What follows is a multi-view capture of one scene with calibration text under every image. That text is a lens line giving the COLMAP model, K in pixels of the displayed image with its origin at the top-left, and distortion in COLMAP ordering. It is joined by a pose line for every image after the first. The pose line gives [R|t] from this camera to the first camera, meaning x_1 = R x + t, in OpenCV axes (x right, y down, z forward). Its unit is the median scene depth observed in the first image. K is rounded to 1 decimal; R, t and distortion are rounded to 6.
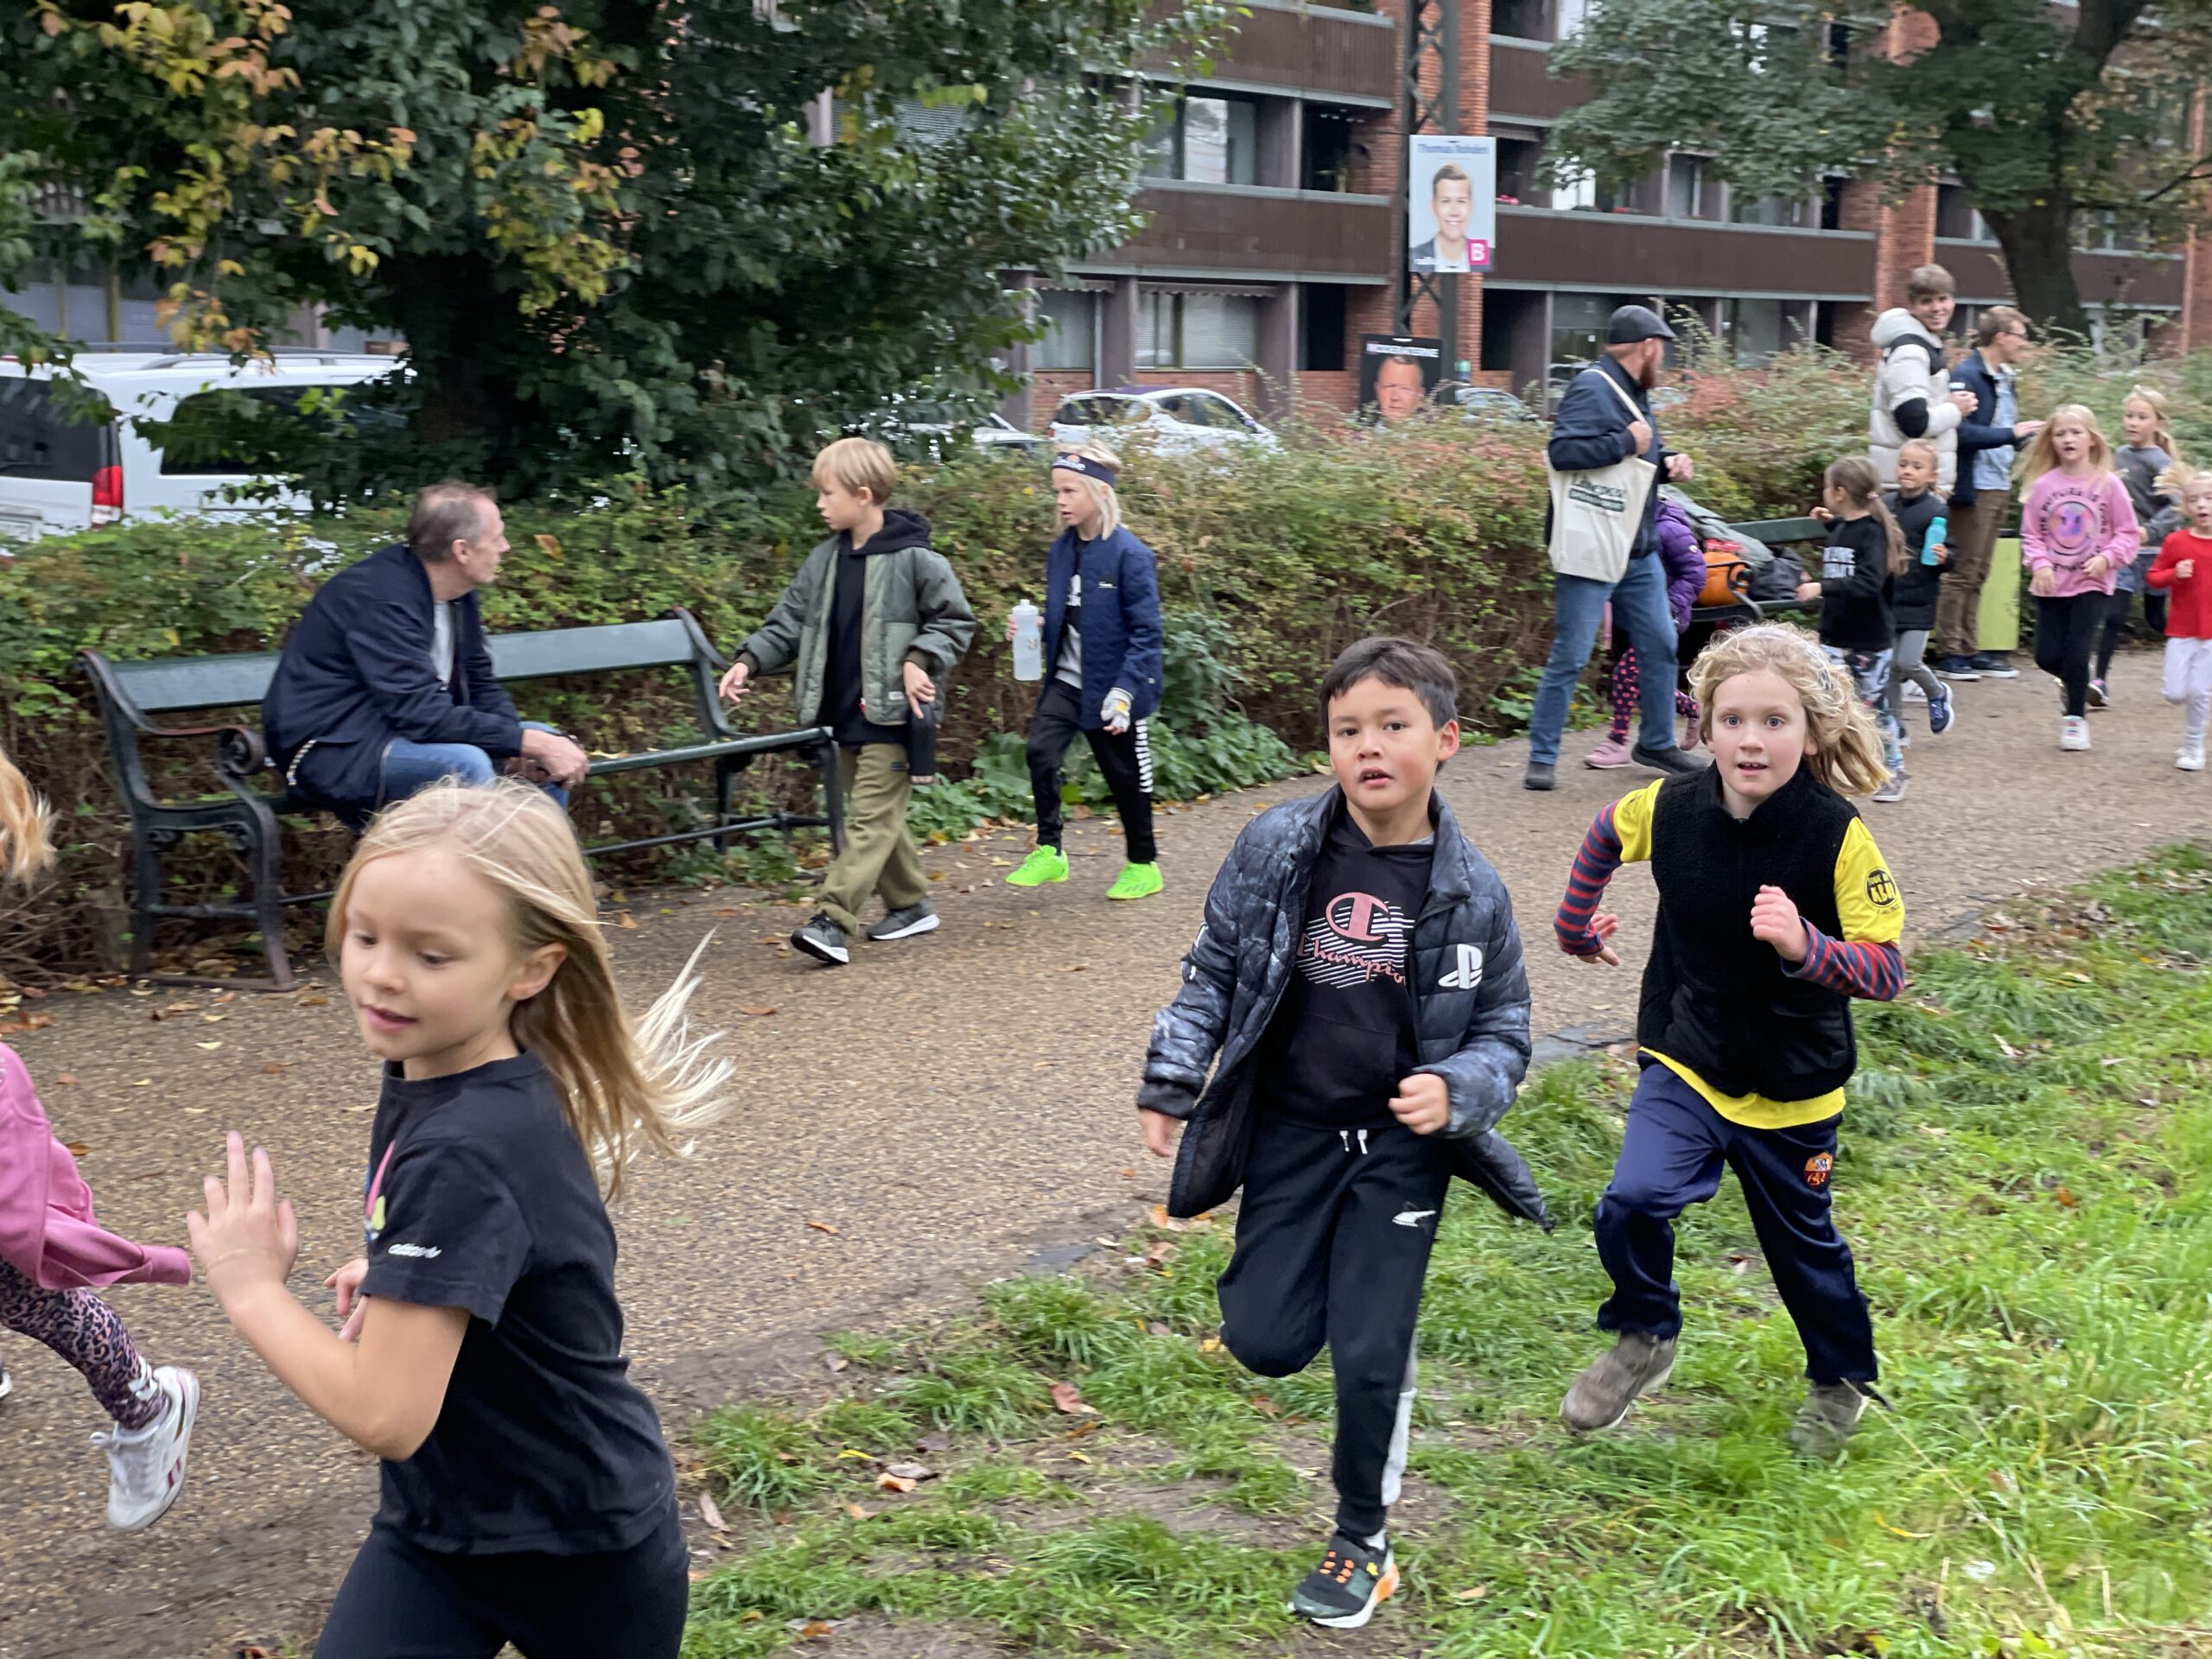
lens RADIAL K [[3268.4, 0, 1106.3], [0, 3268.4, 847.2], [0, 0, 1]] dist [0.124373, 0.000000]
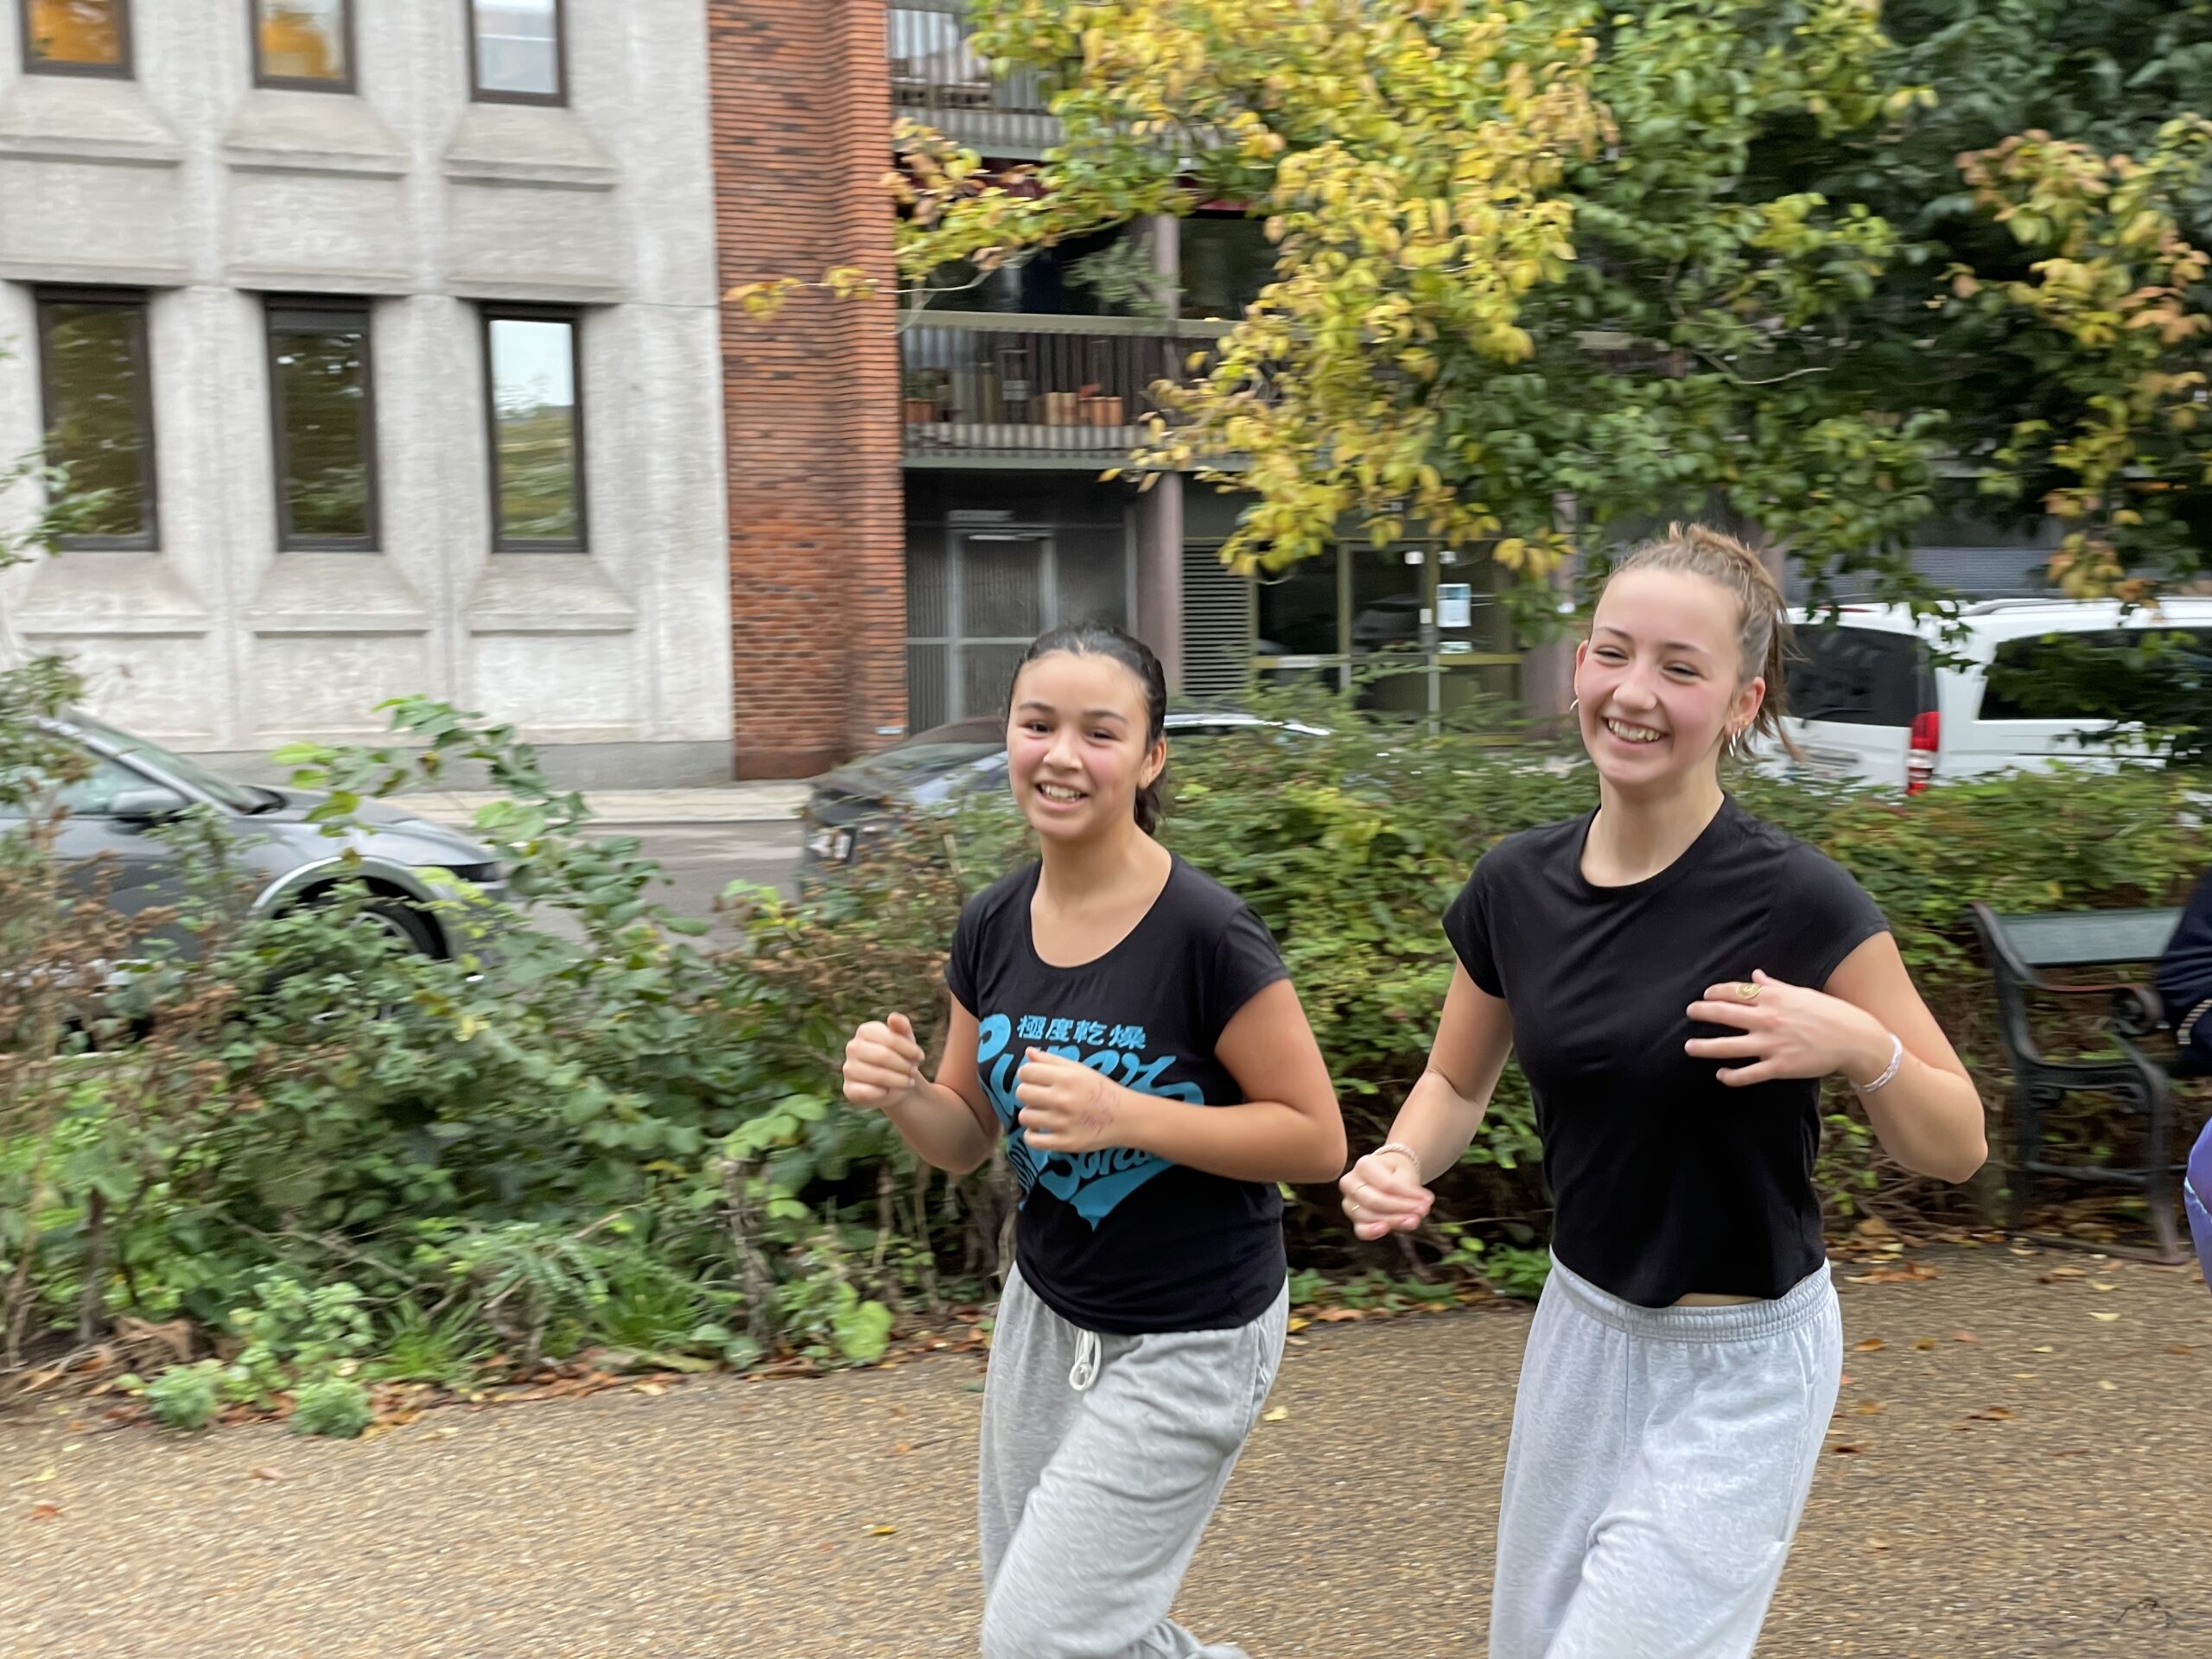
lens RADIAL K [[3268.4, 0, 1109.9], [0, 3268.4, 828.1], [0, 0, 1]] dist [0.124373, 0.000000]
pose [[0.870355, 0.021685, -0.491946, -0.042055], [-0.059907, 0.996272, -0.062073, -0.003643], [0.488766, 0.083497, 0.868410, 0.004337]]
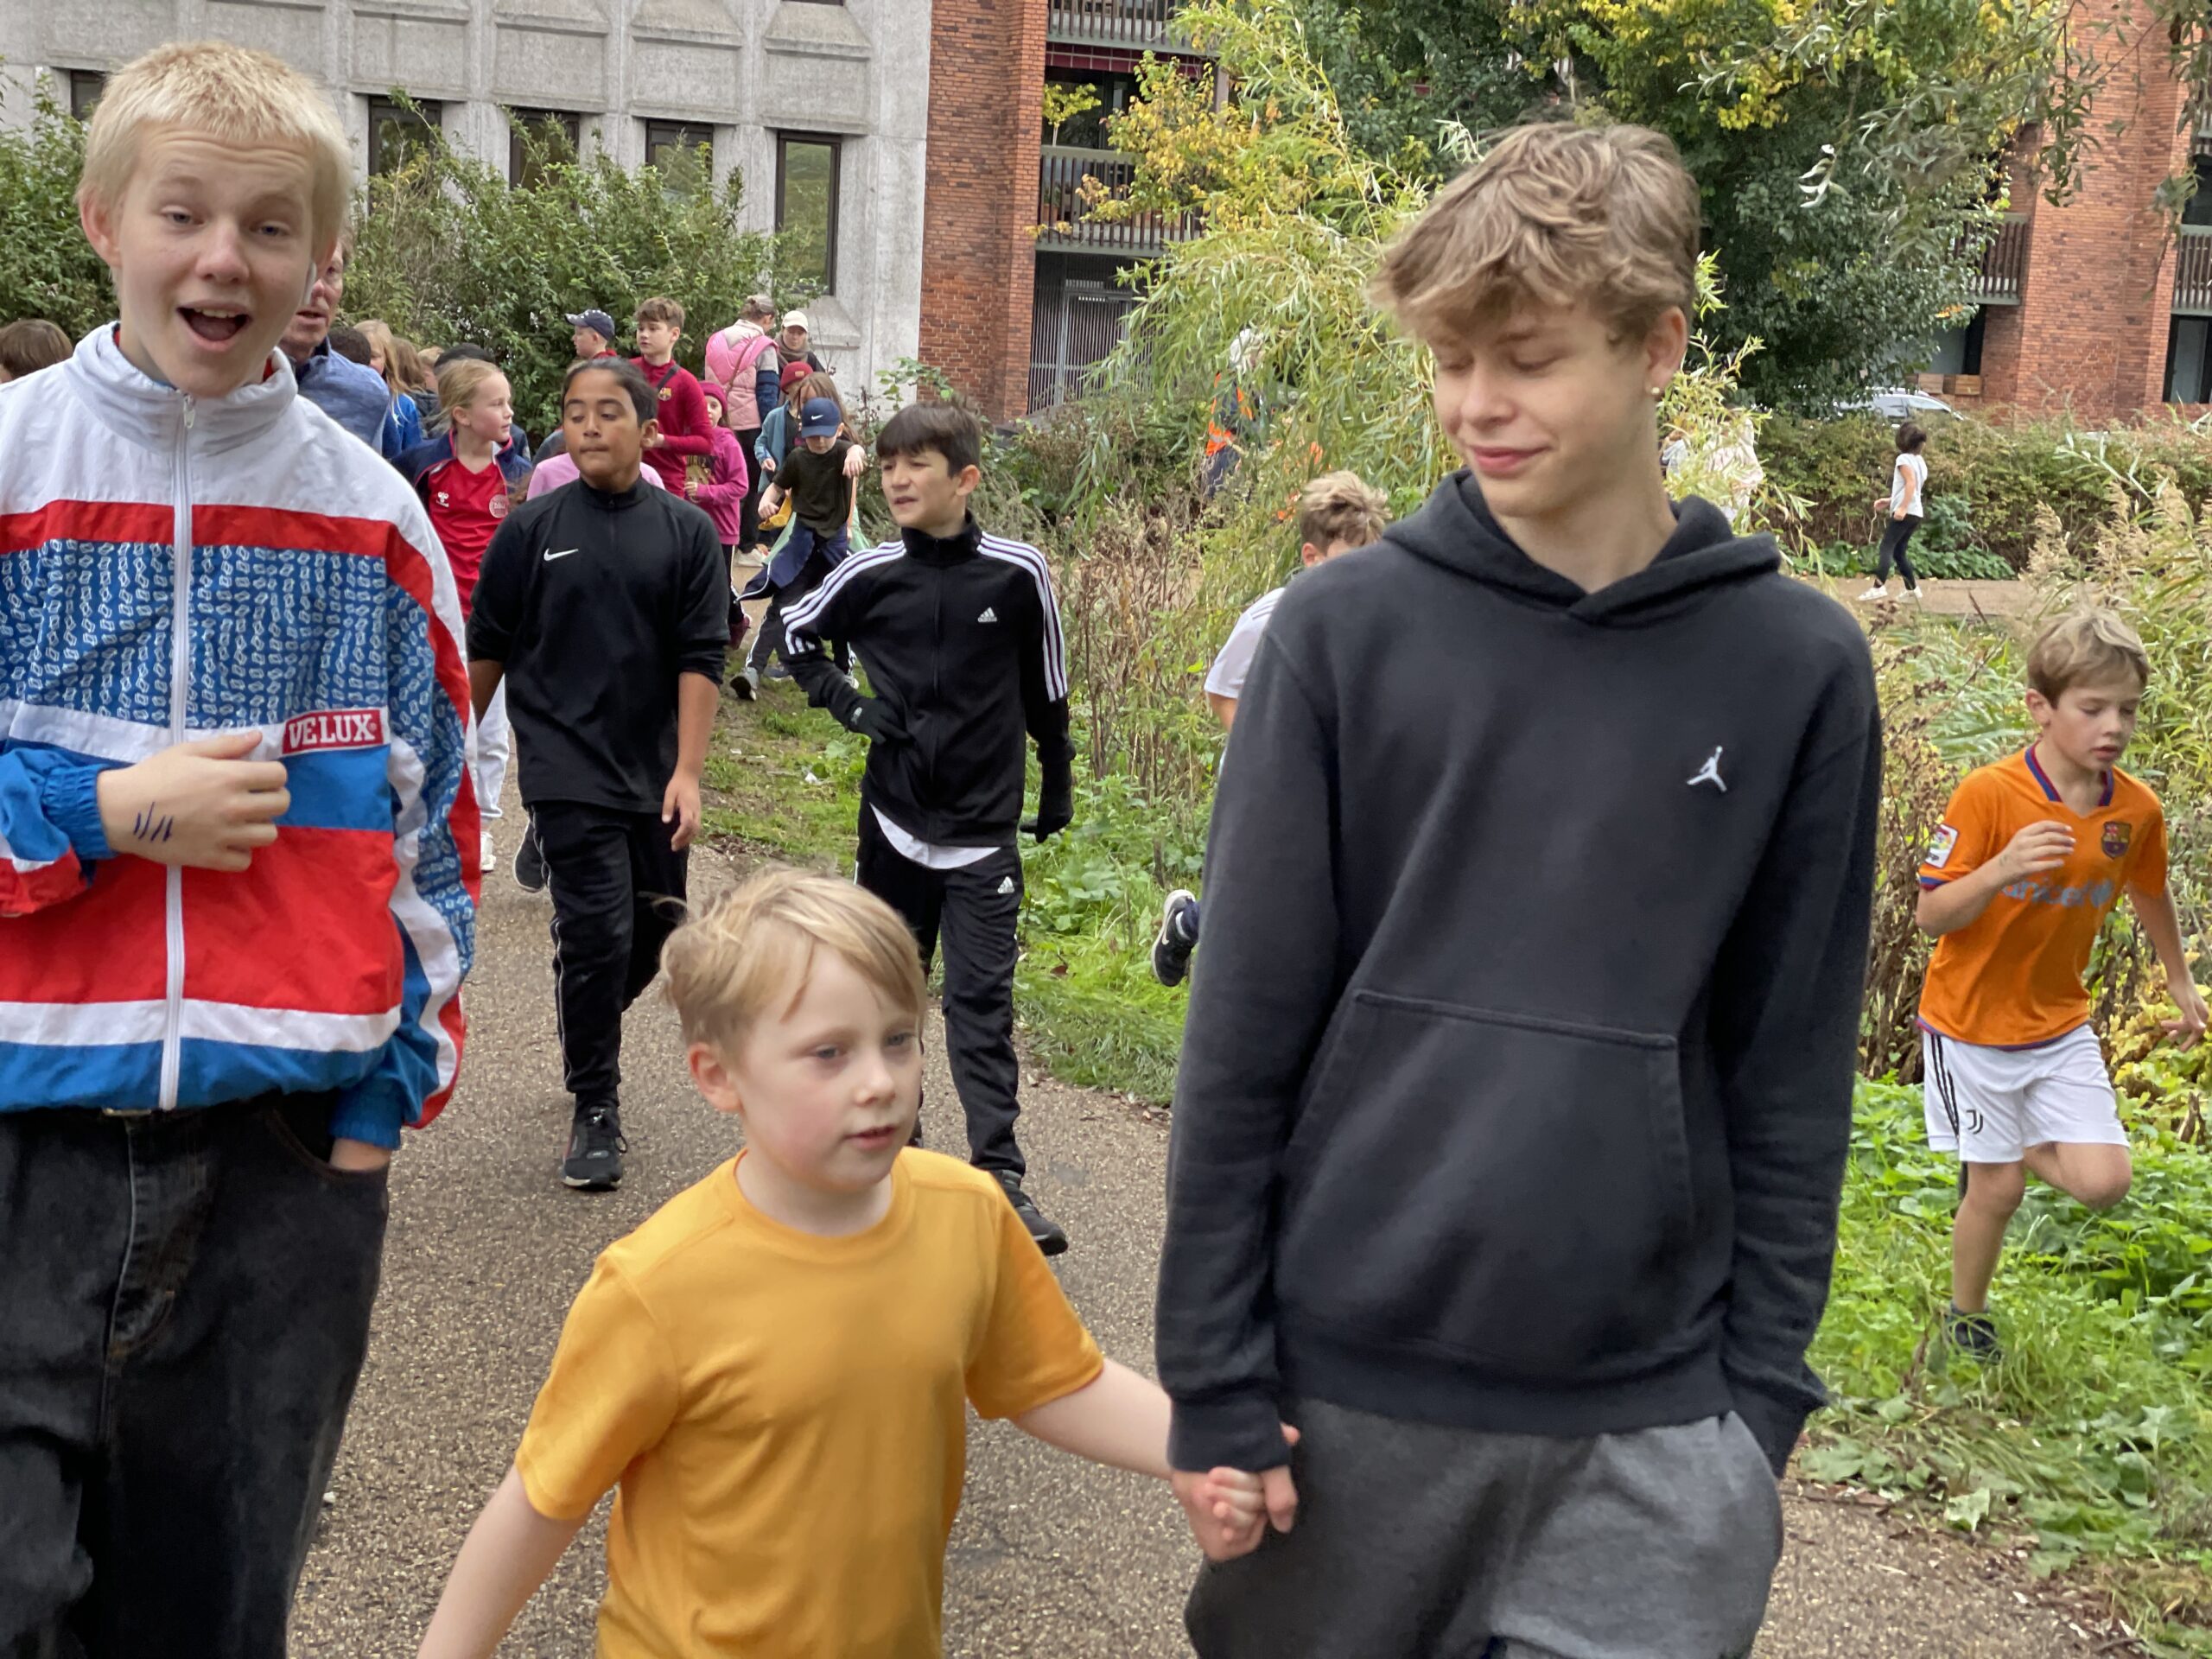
lens RADIAL K [[3268.4, 0, 973.5], [0, 3268.4, 845.1], [0, 0, 1]] dist [0.124373, 0.000000]
pose [[0.834229, 0.117536, -0.538746, 0.792809], [-0.125192, 0.991876, 0.022537, 0.222091], [0.537018, 0.048646, 0.842167, -1.362228]]
